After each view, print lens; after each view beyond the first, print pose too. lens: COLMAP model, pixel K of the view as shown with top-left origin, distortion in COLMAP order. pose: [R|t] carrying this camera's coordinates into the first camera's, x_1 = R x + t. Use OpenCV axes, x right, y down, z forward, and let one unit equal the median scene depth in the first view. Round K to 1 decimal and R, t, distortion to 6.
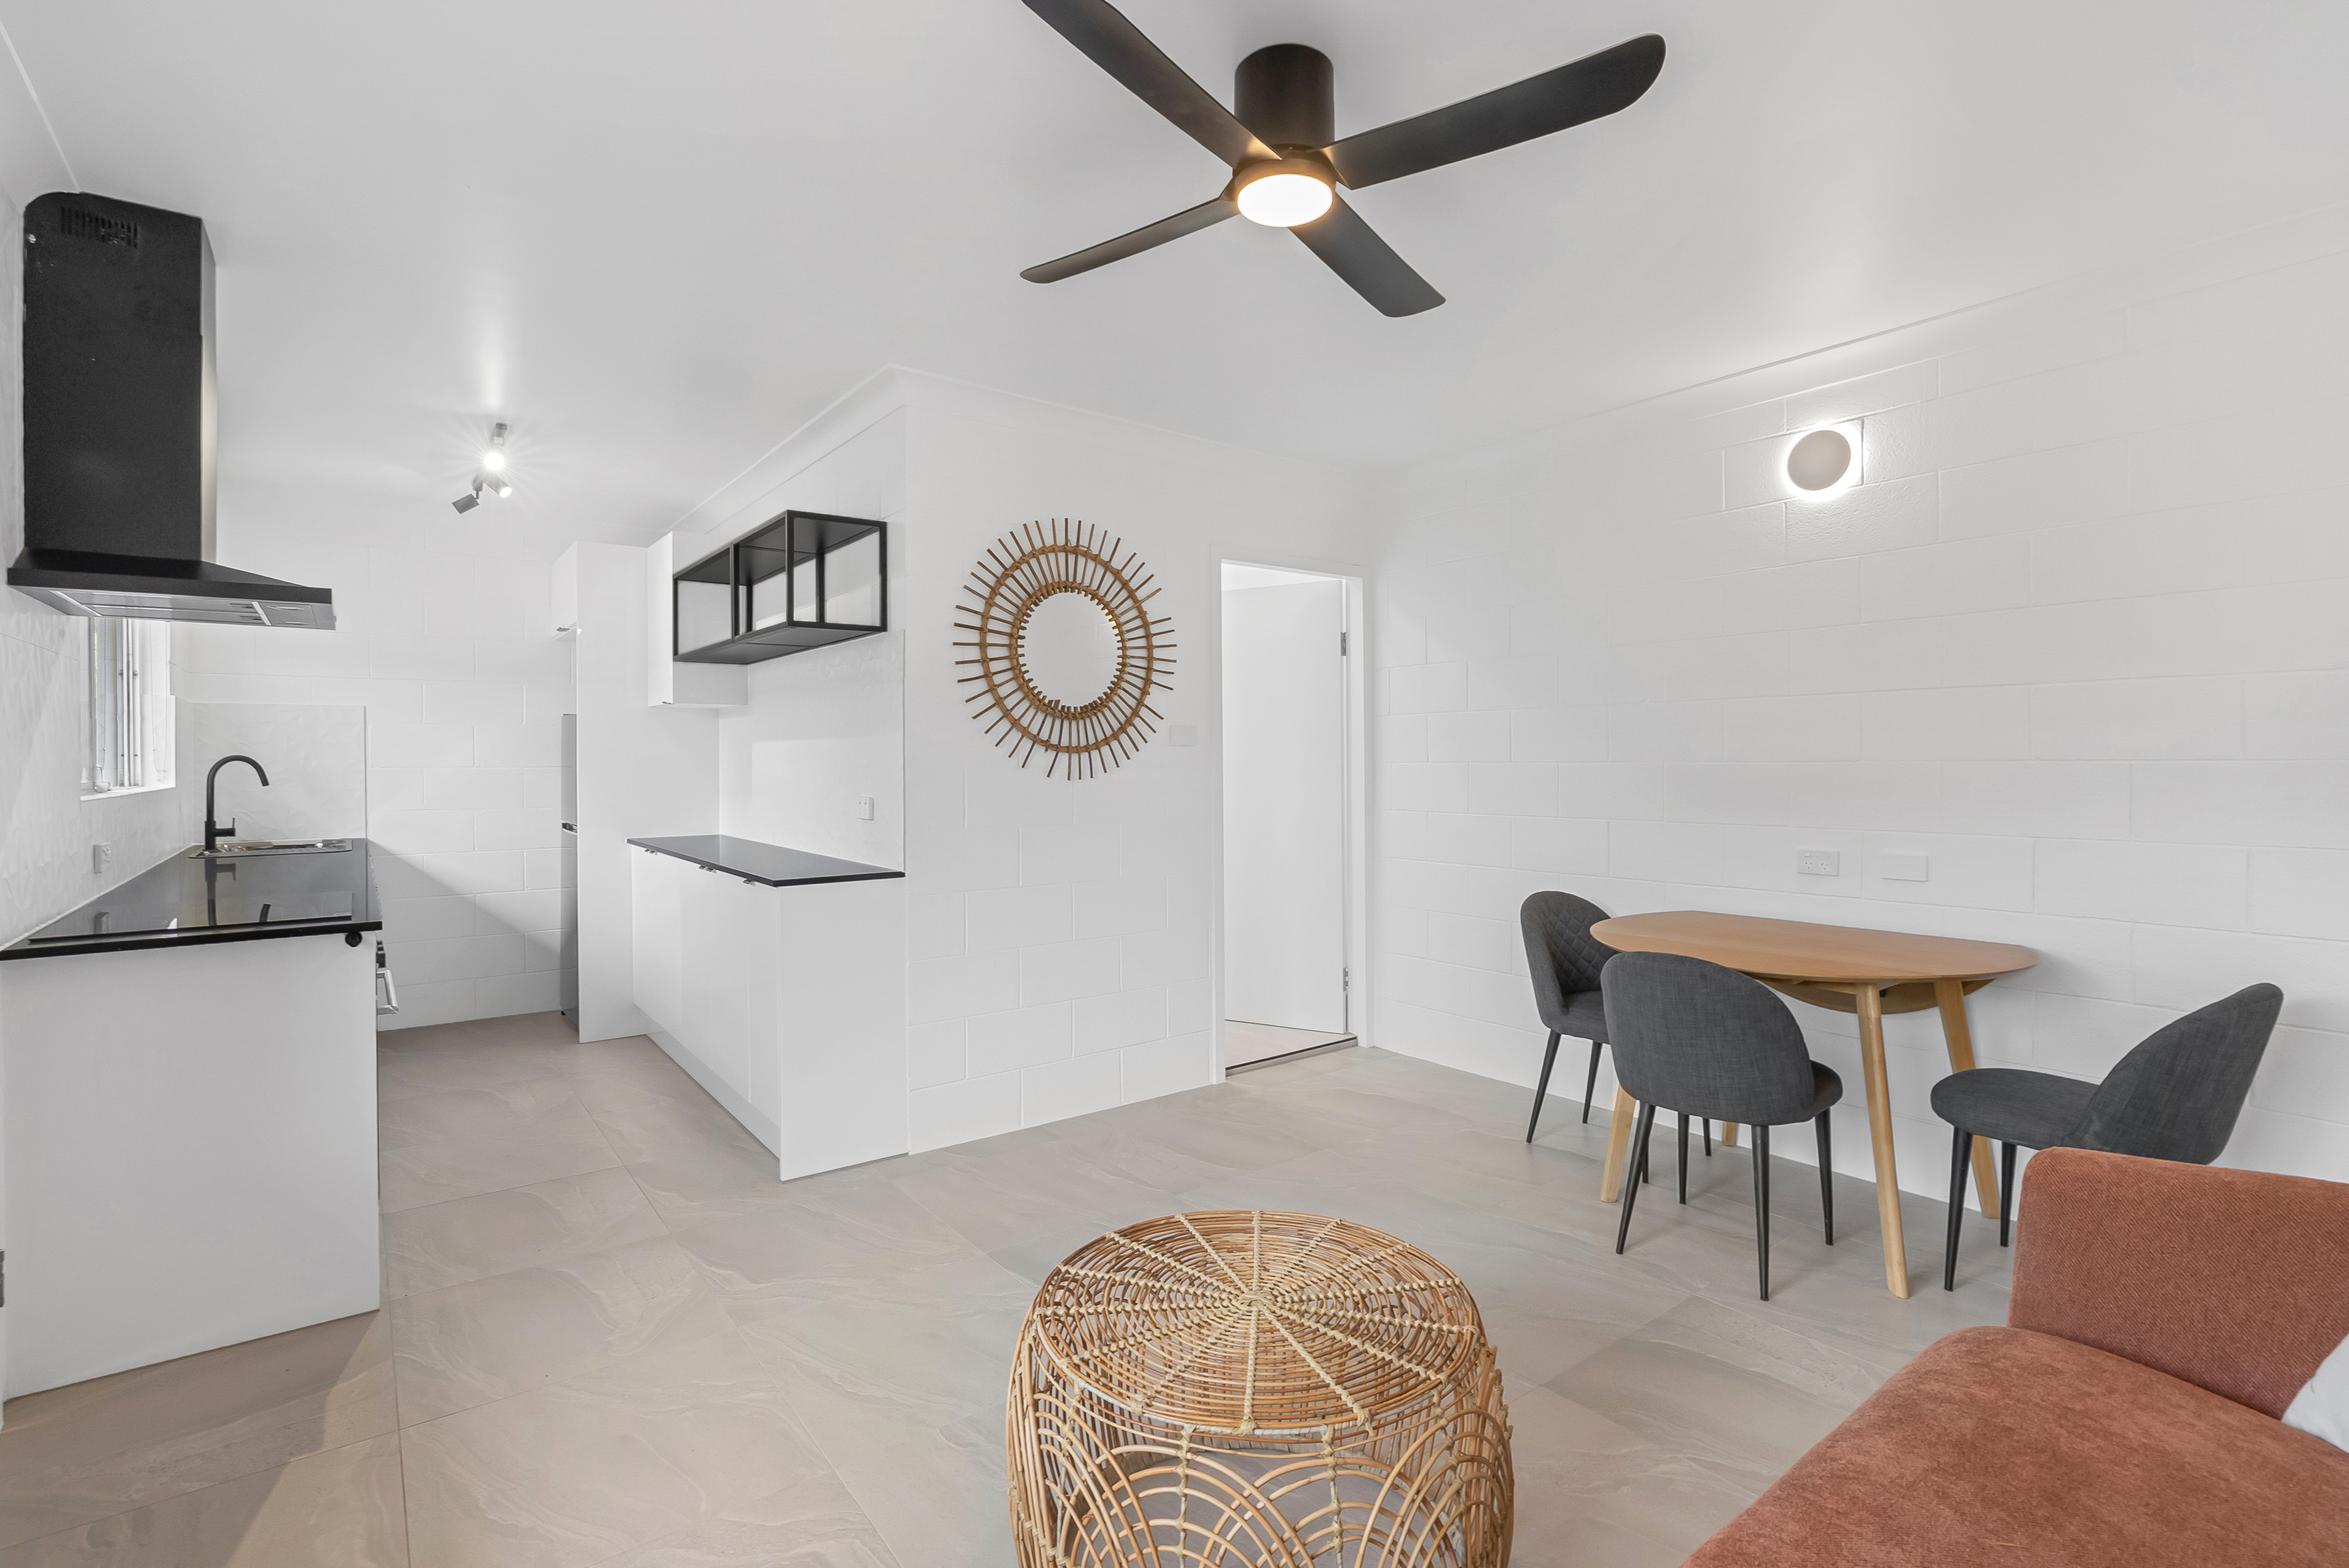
lens RADIAL K [[1079.3, 0, 1171.3], [0, 1079.3, 769.6], [0, 0, 1]] dist [-0.004086, -0.001034]
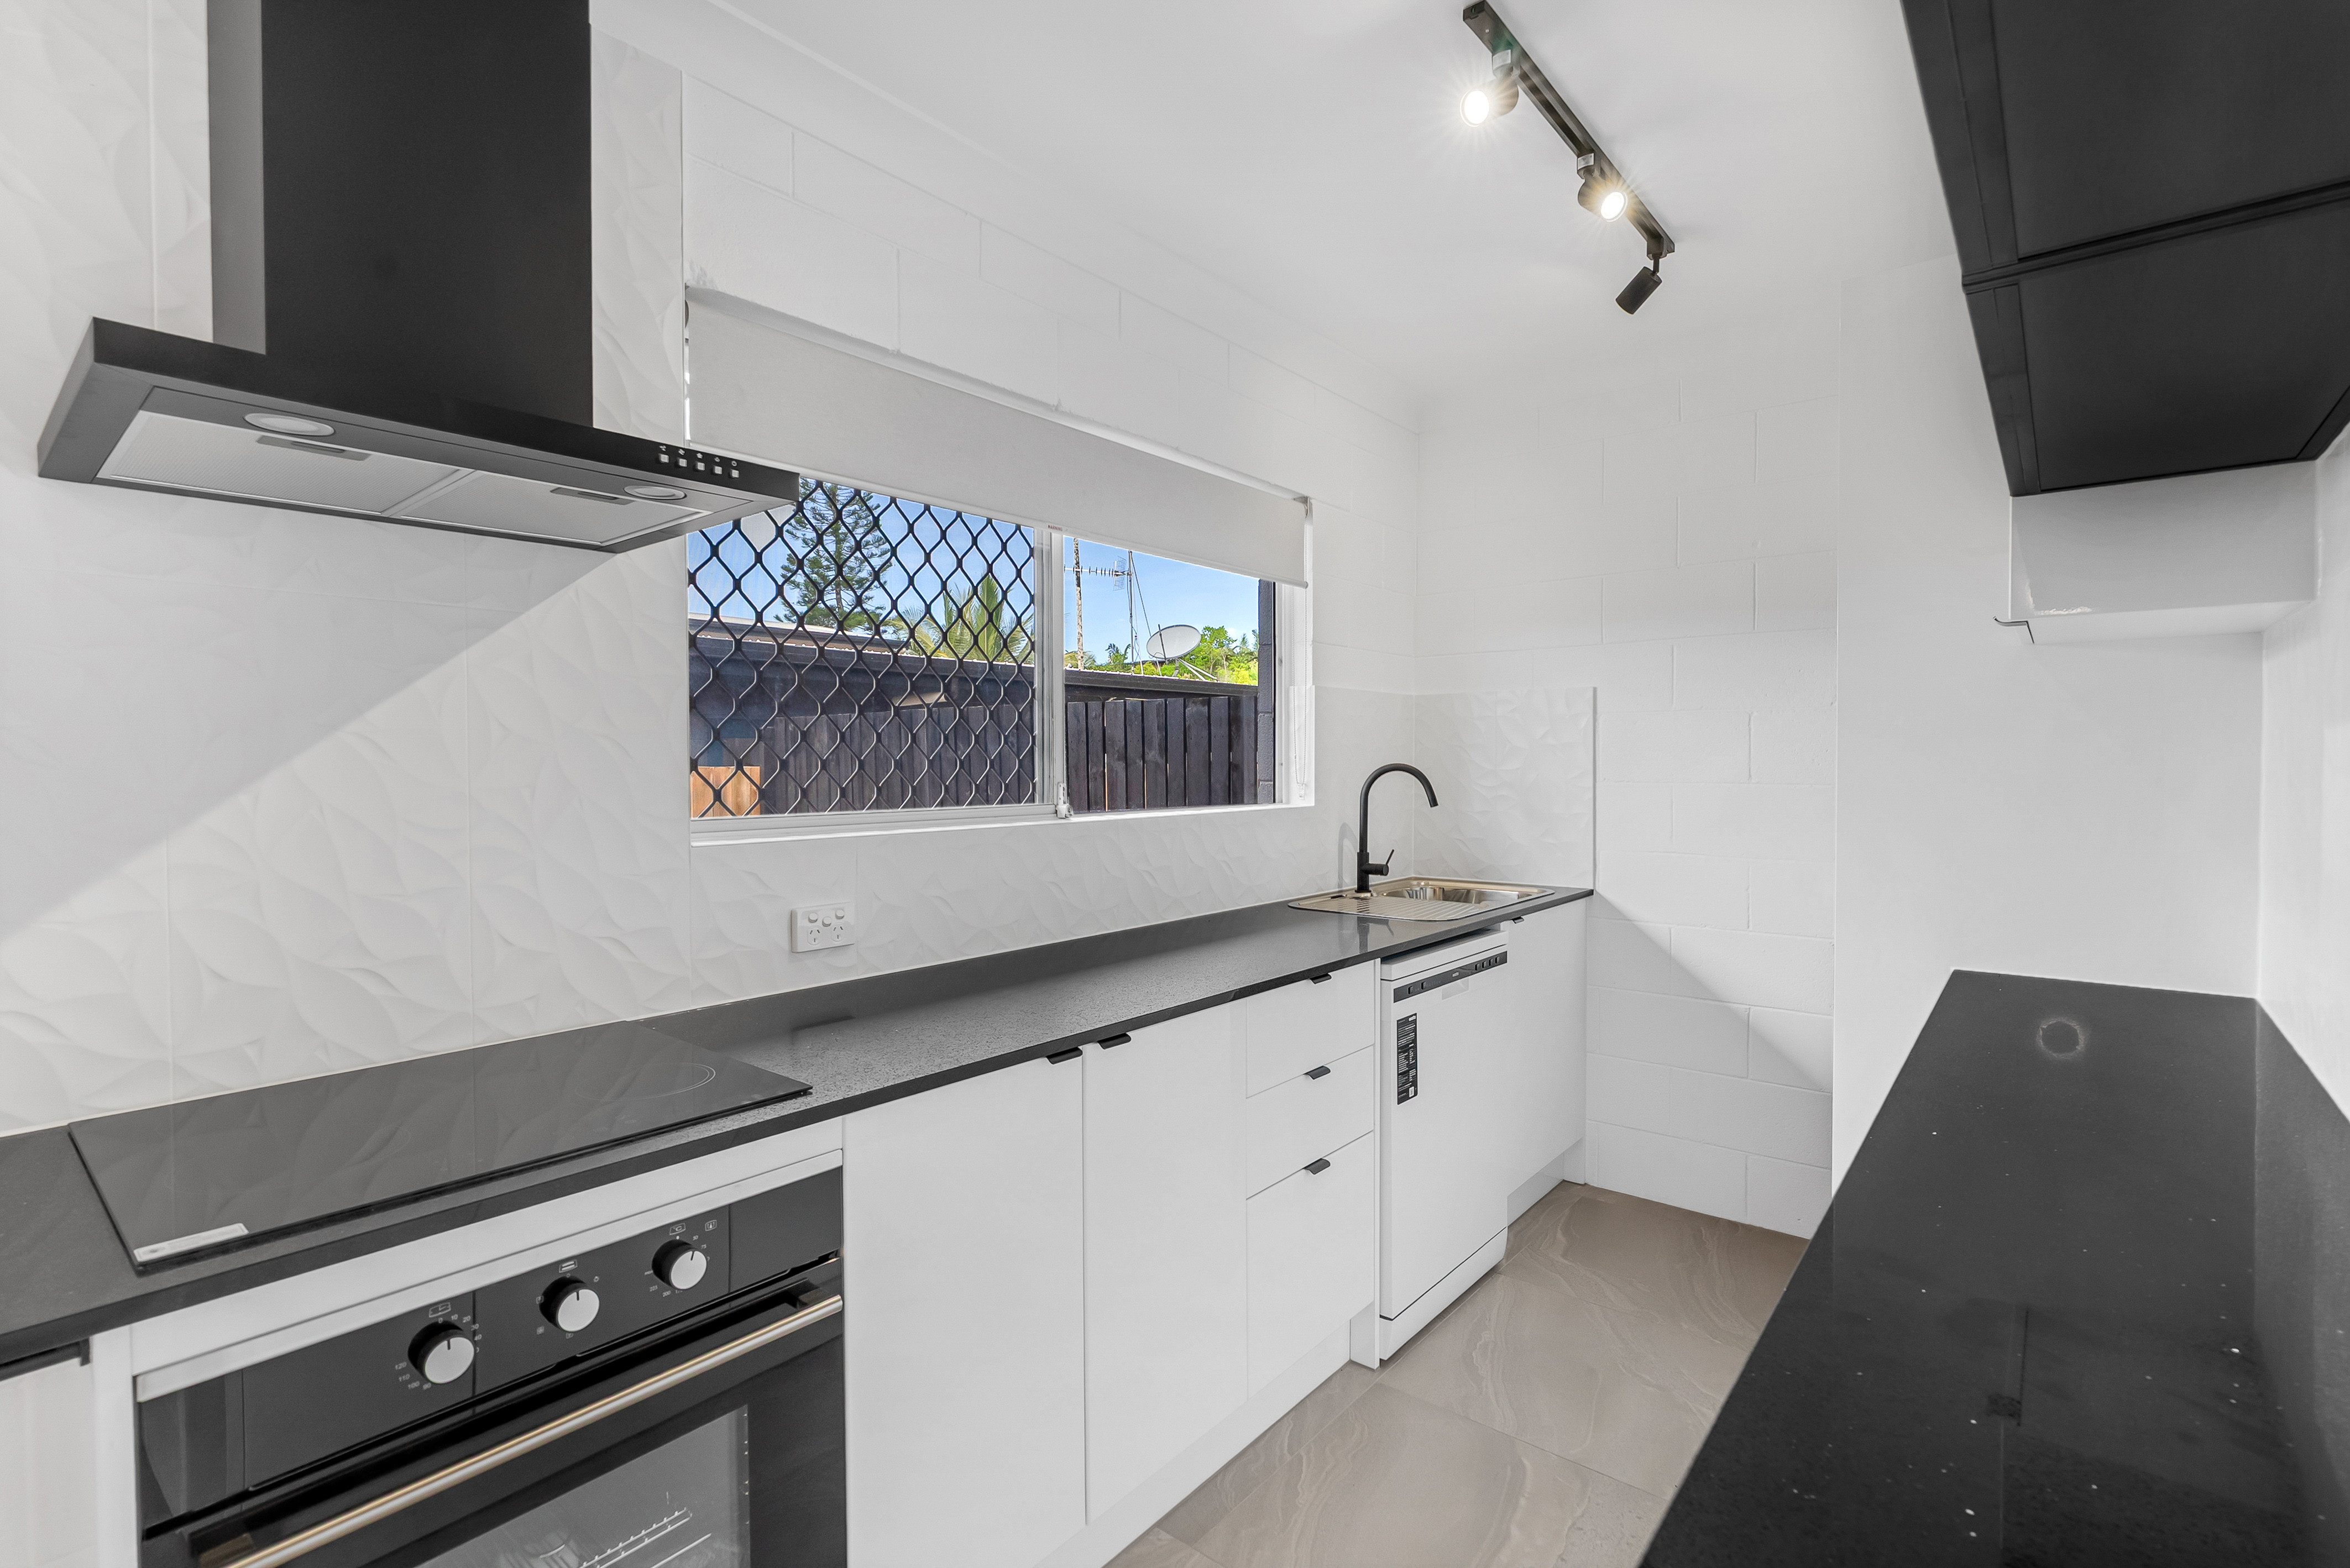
lens RADIAL K [[1079.7, 0, 1178.0], [0, 1079.7, 778.7], [0, 0, 1]] dist [-0.004086, -0.001034]
pose [[0.231496, 0.017175, -0.972684, -0.229578], [-0.009591, 0.999836, 0.015372, -0.015699], [0.972789, 0.005770, 0.231622, 0.808754]]
